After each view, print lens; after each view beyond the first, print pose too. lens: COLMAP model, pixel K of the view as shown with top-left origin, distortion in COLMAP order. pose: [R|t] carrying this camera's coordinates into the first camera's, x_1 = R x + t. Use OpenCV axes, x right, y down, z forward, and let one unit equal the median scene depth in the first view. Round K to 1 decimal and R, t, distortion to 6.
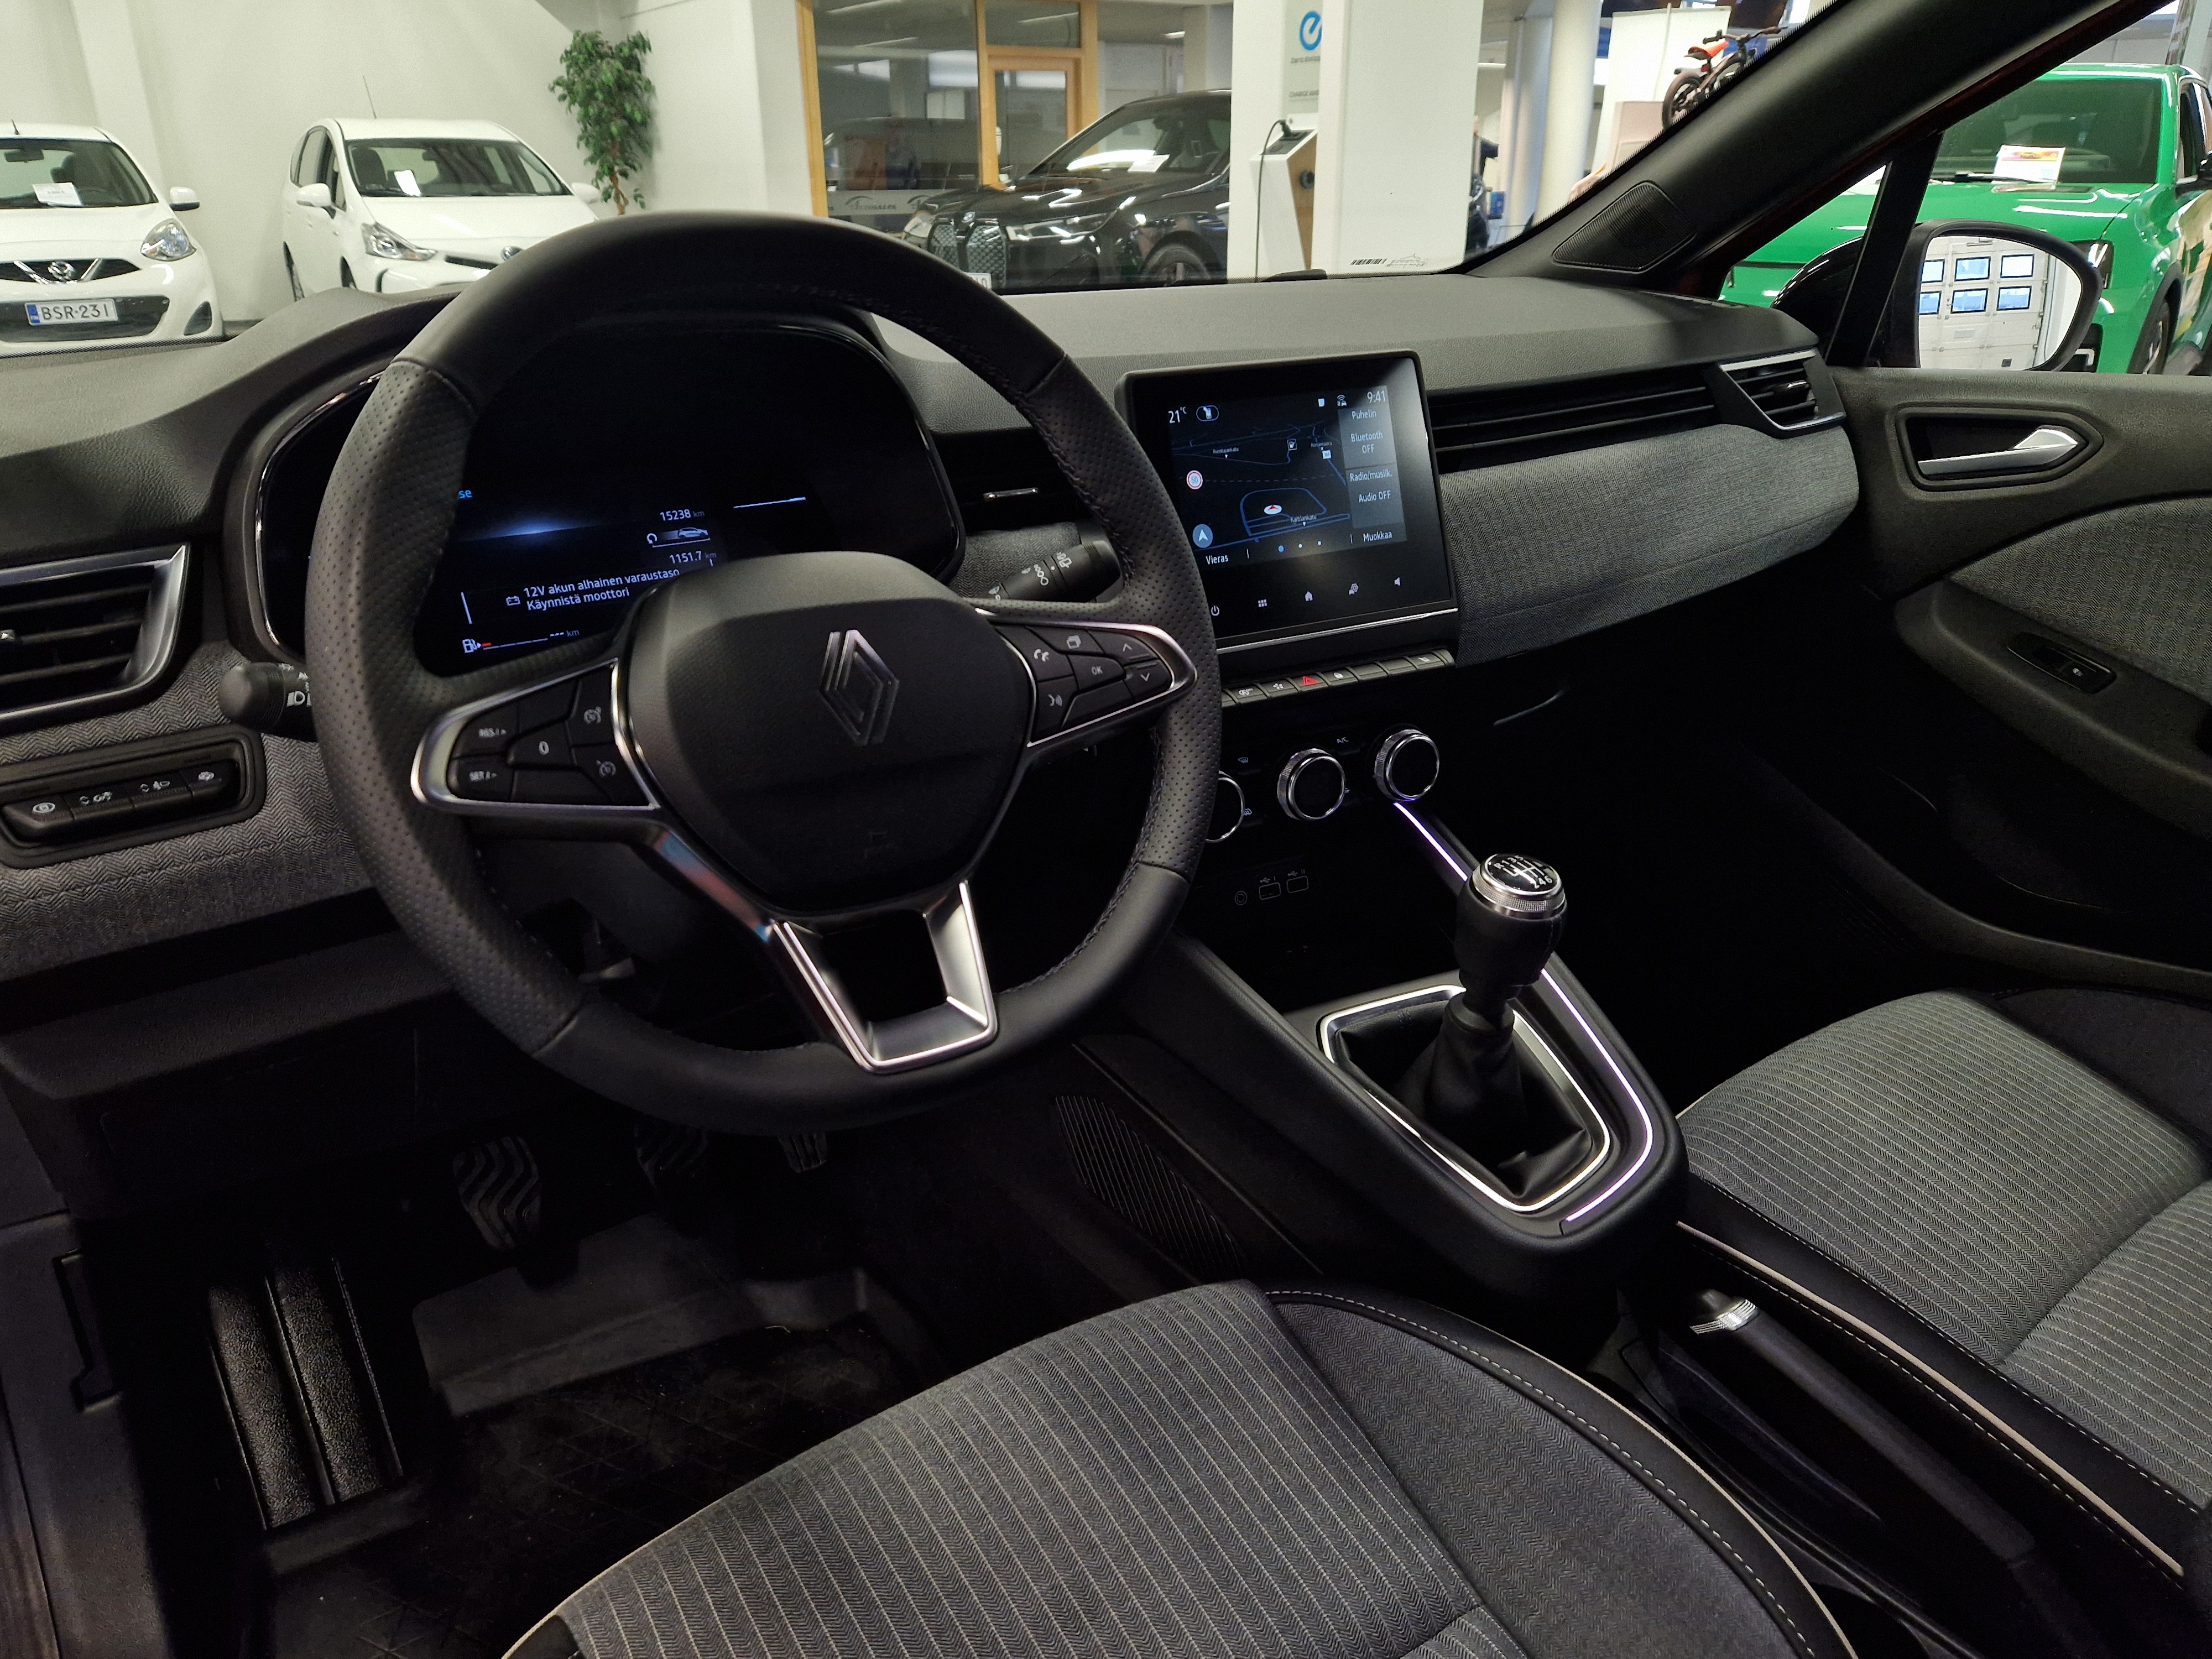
lens RADIAL K [[1553.0, 0, 1106.8], [0, 1553.0, 814.7], [0, 0, 1]] dist [0.063485, -0.055335]
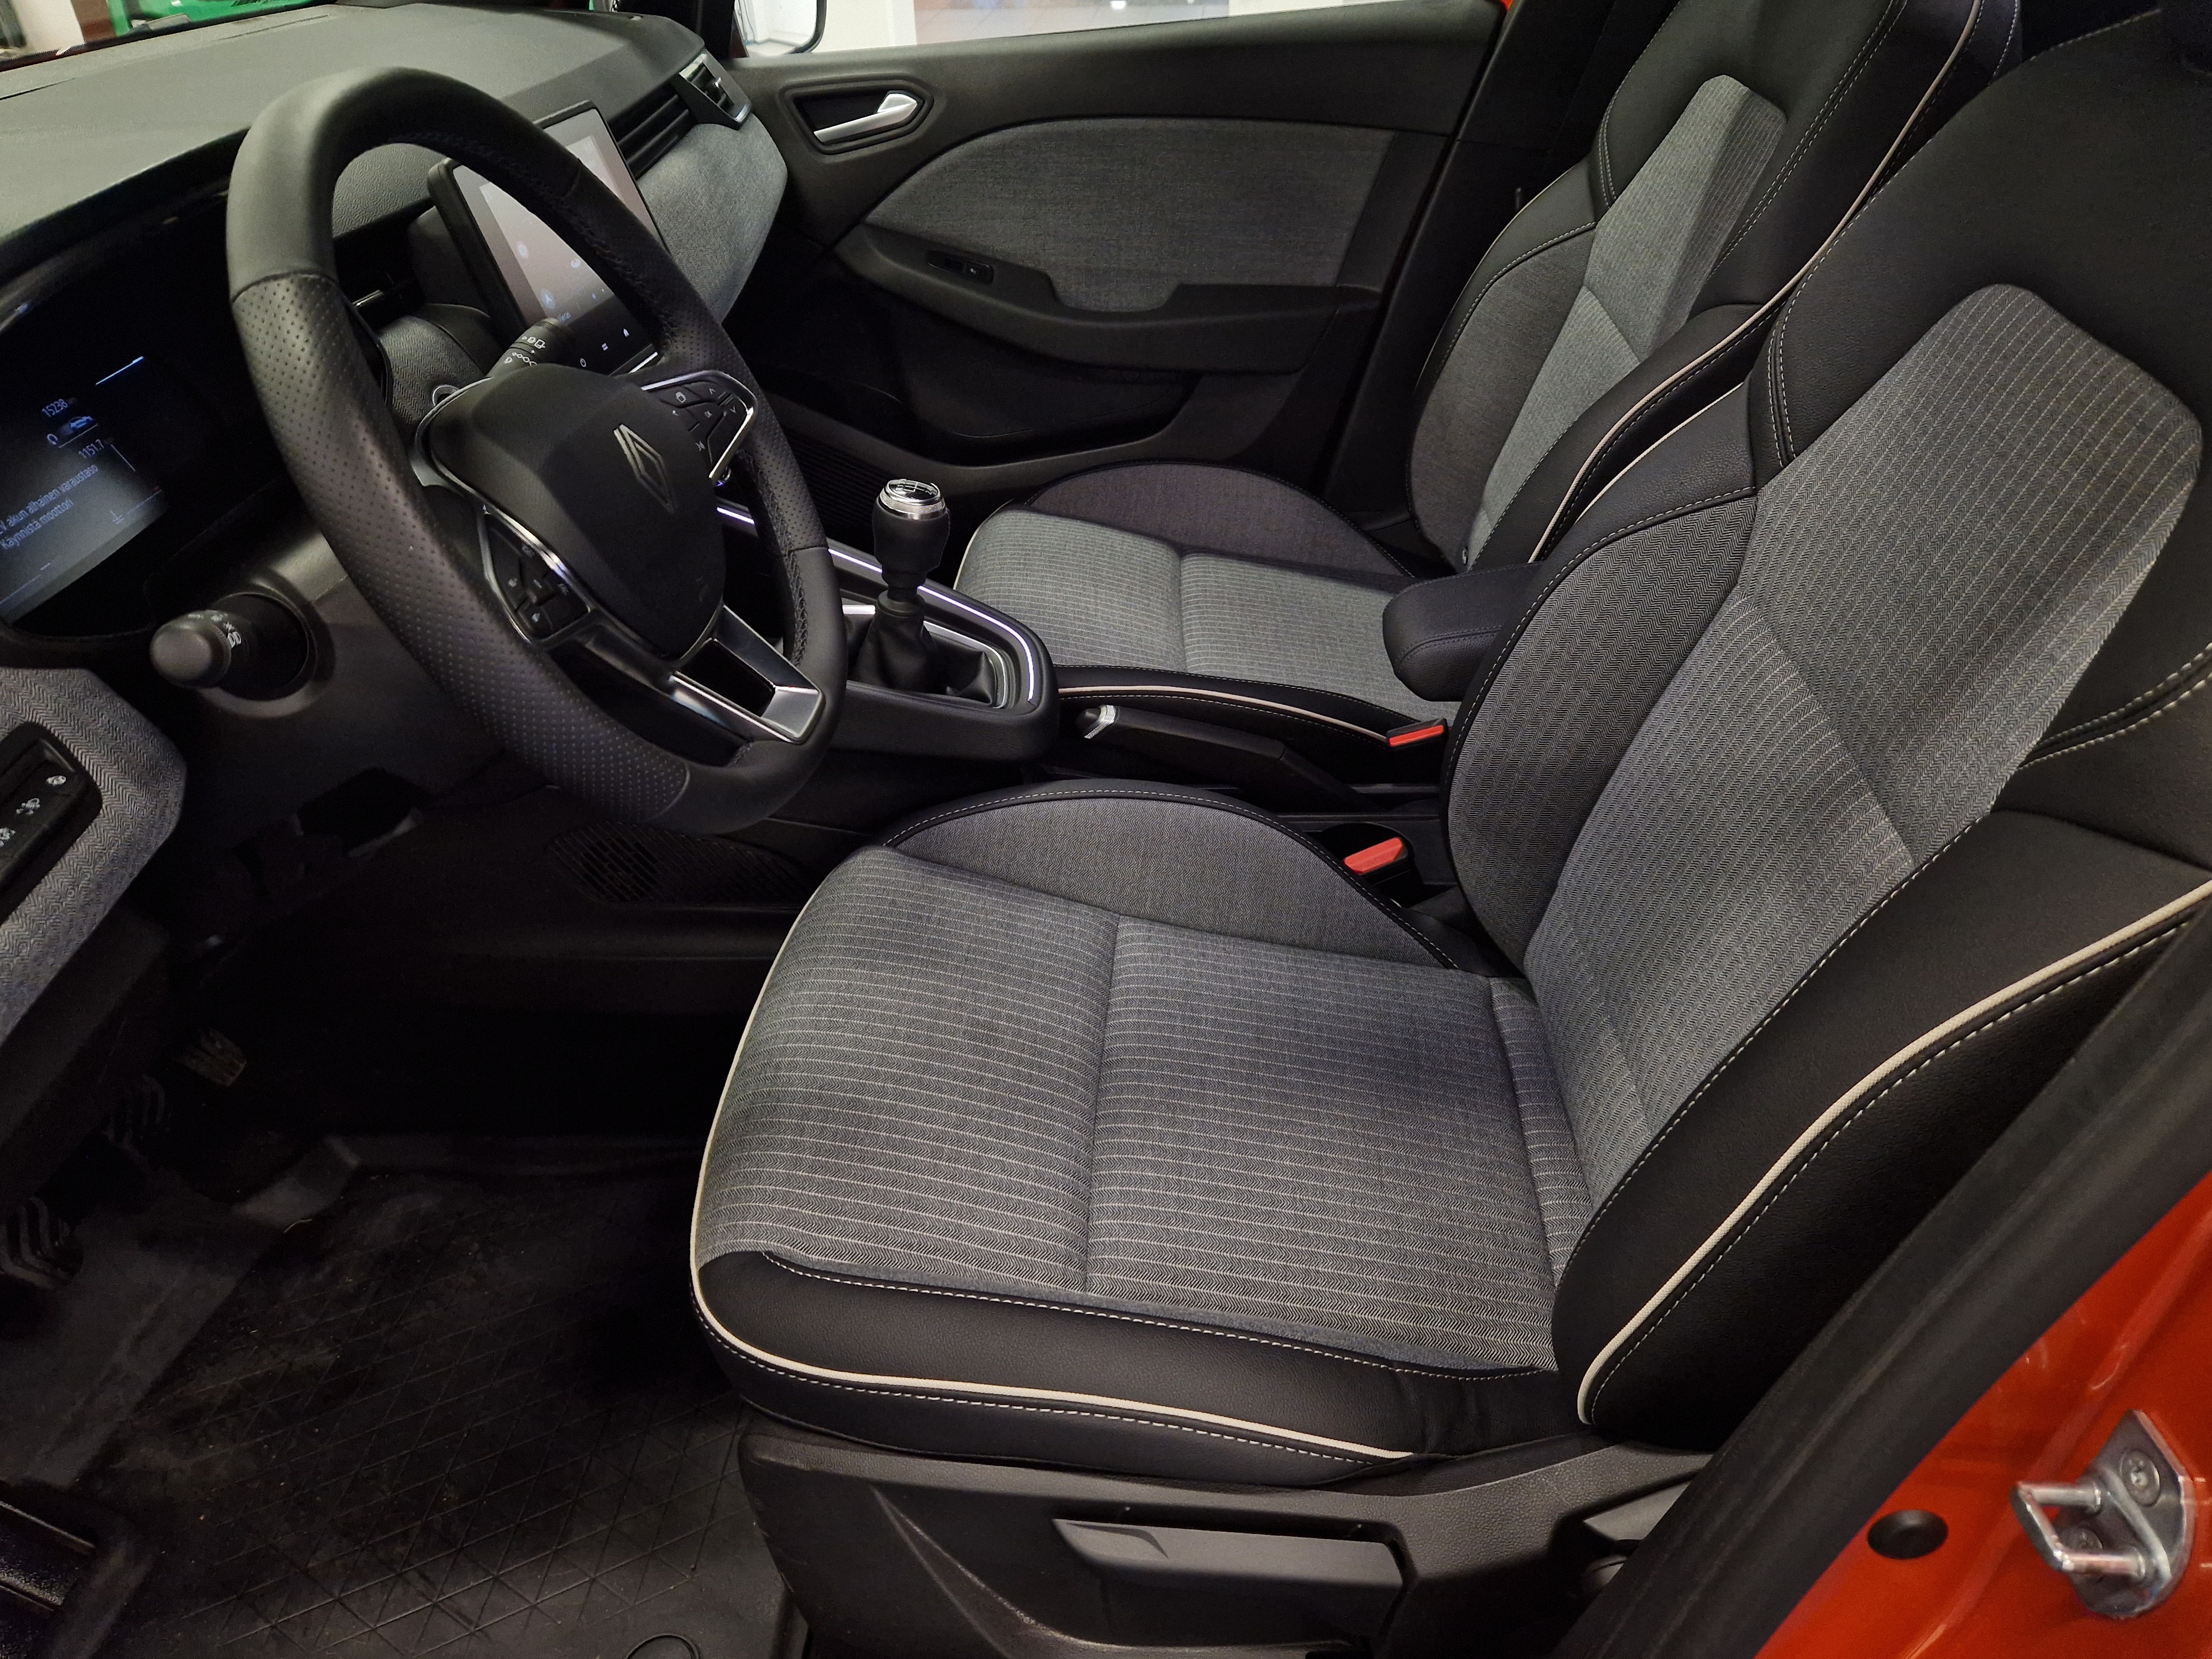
lens RADIAL K [[1553.0, 0, 1106.8], [0, 1553.0, 814.7], [0, 0, 1]] dist [0.063485, -0.055335]
pose [[0.609163, -0.444232, 0.656946, -0.059110], [0.310832, 0.895847, 0.317555, -0.007950], [-0.729592, 0.010757, 0.683798, -0.006537]]
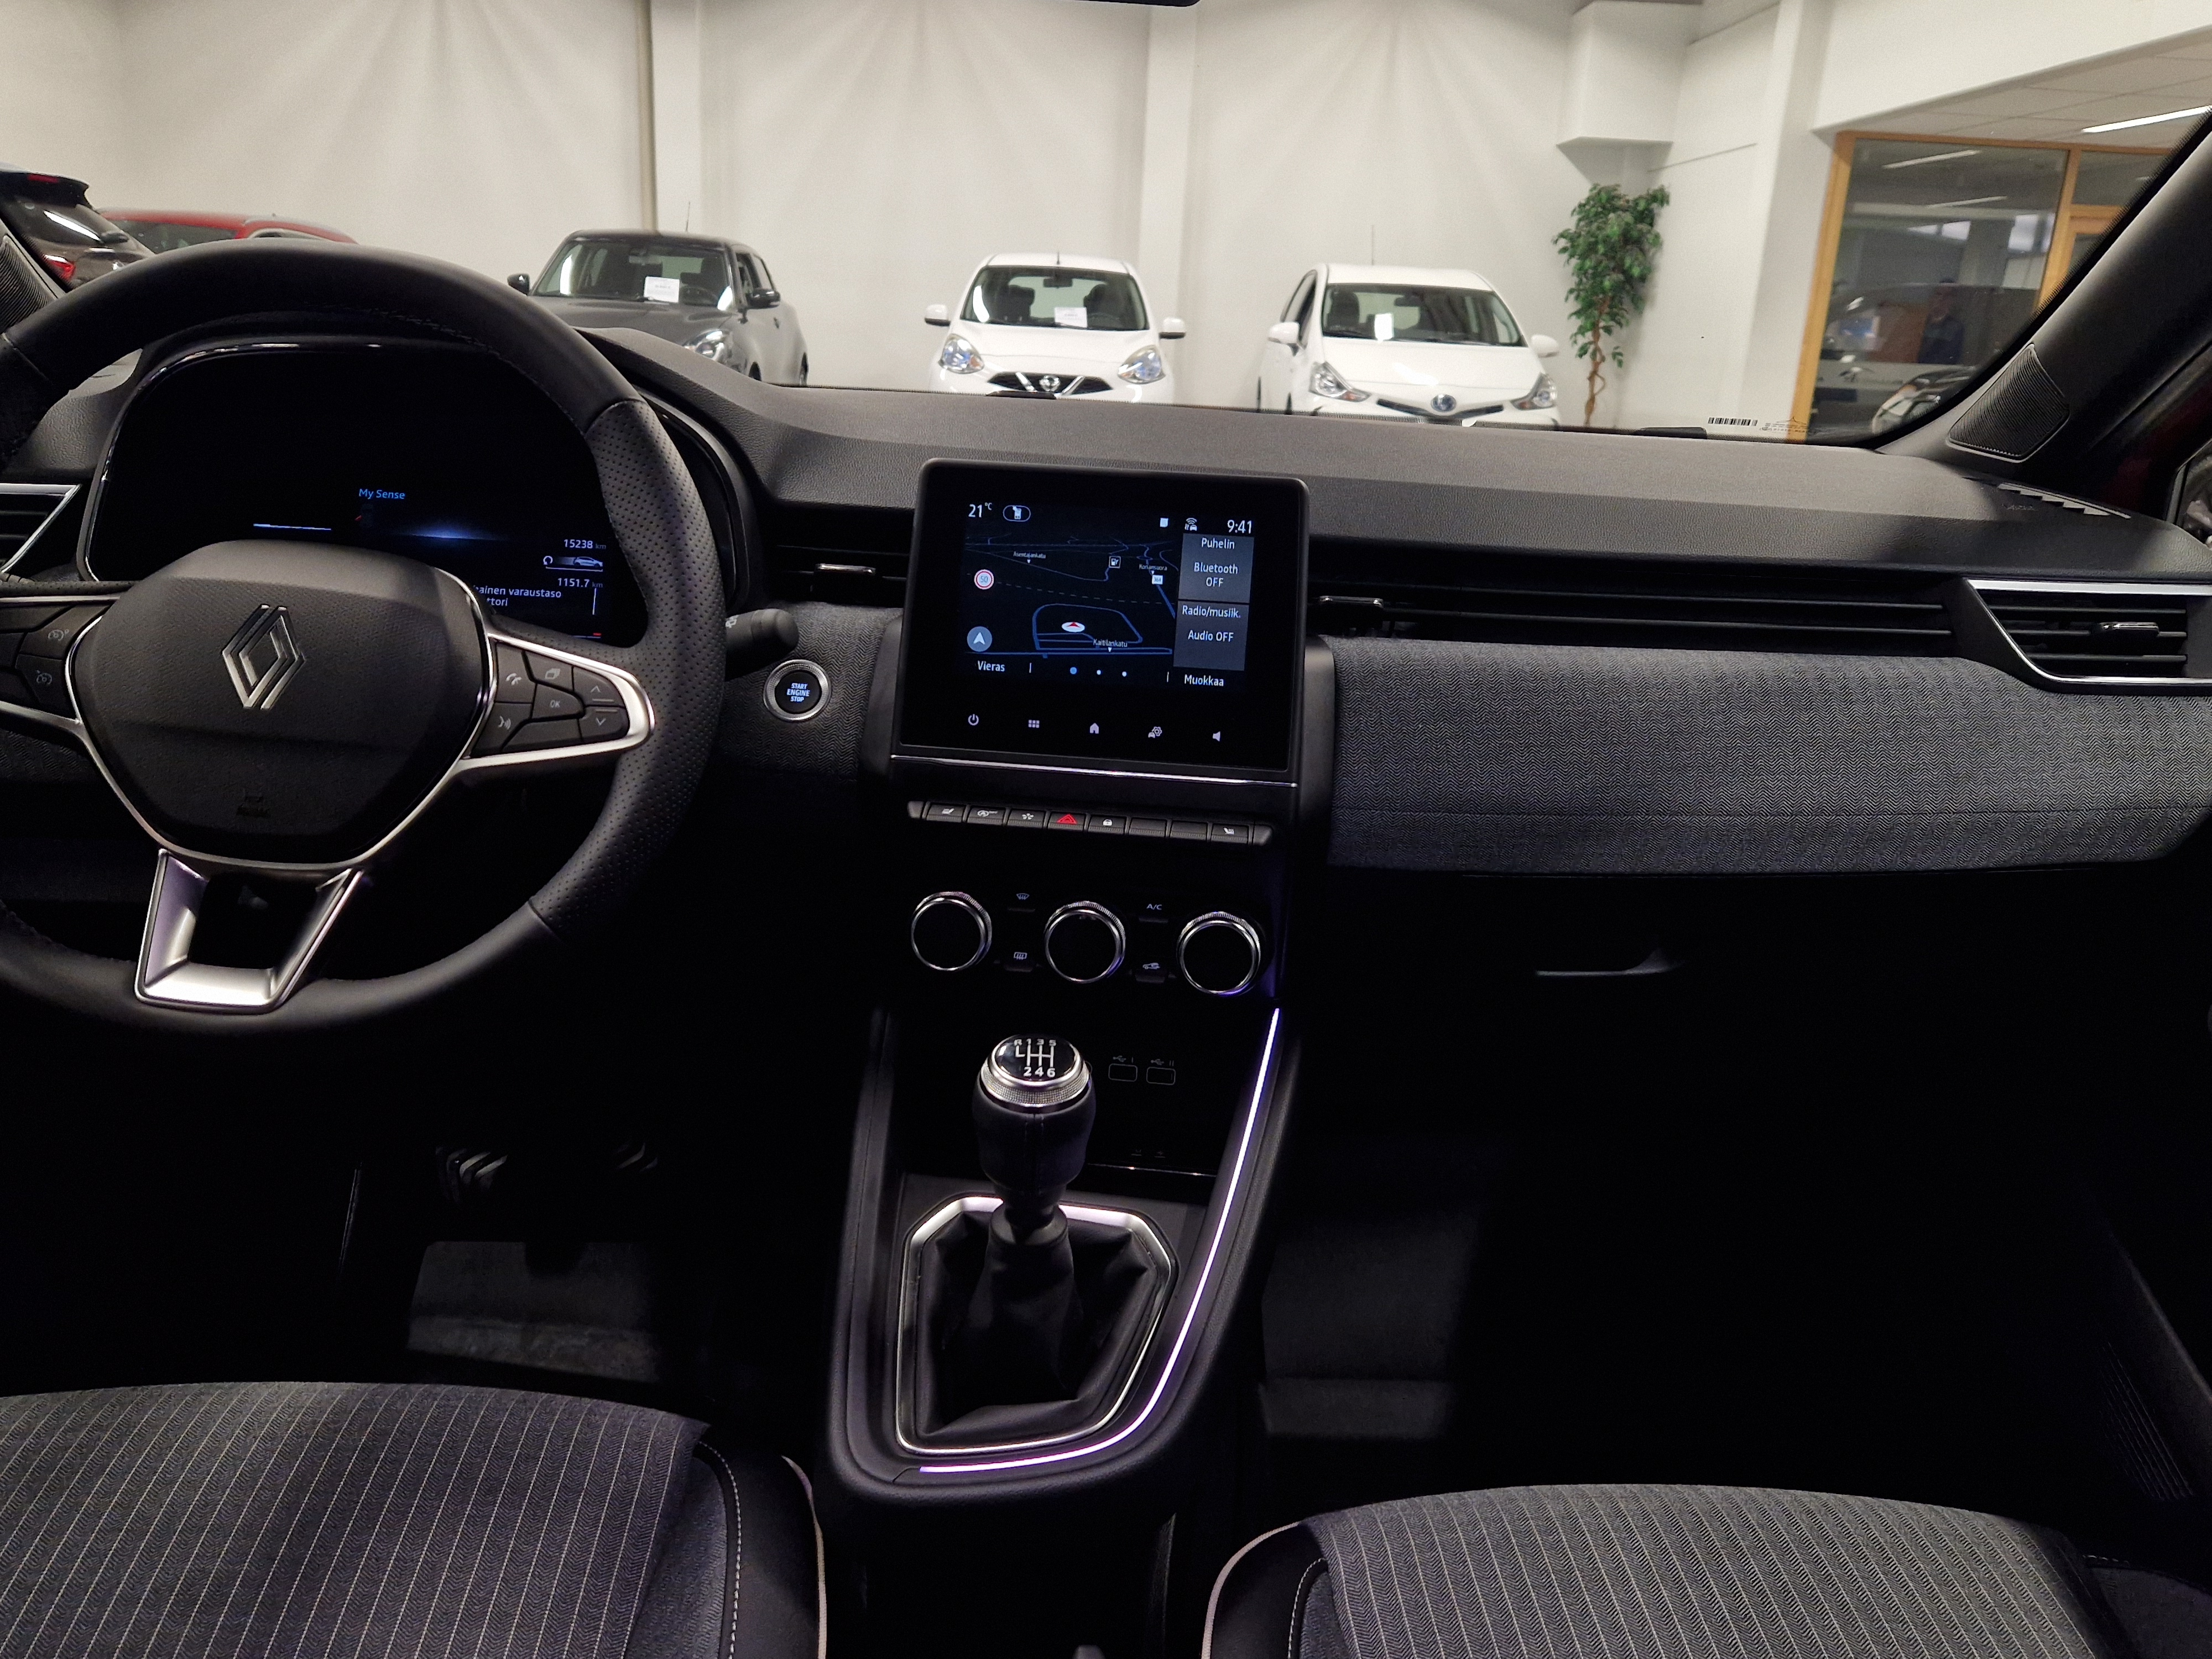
lens RADIAL K [[1751.8, 0, 1119.1], [0, 1751.8, 833.7], [0, 0, 1]] dist [0.077158, -0.103282]
pose [[0.835421, 0.207524, -0.508925, 0.067613], [-0.263237, 0.963941, -0.039050, -0.004791], [0.482470, 0.166591, 0.859924, 0.015920]]
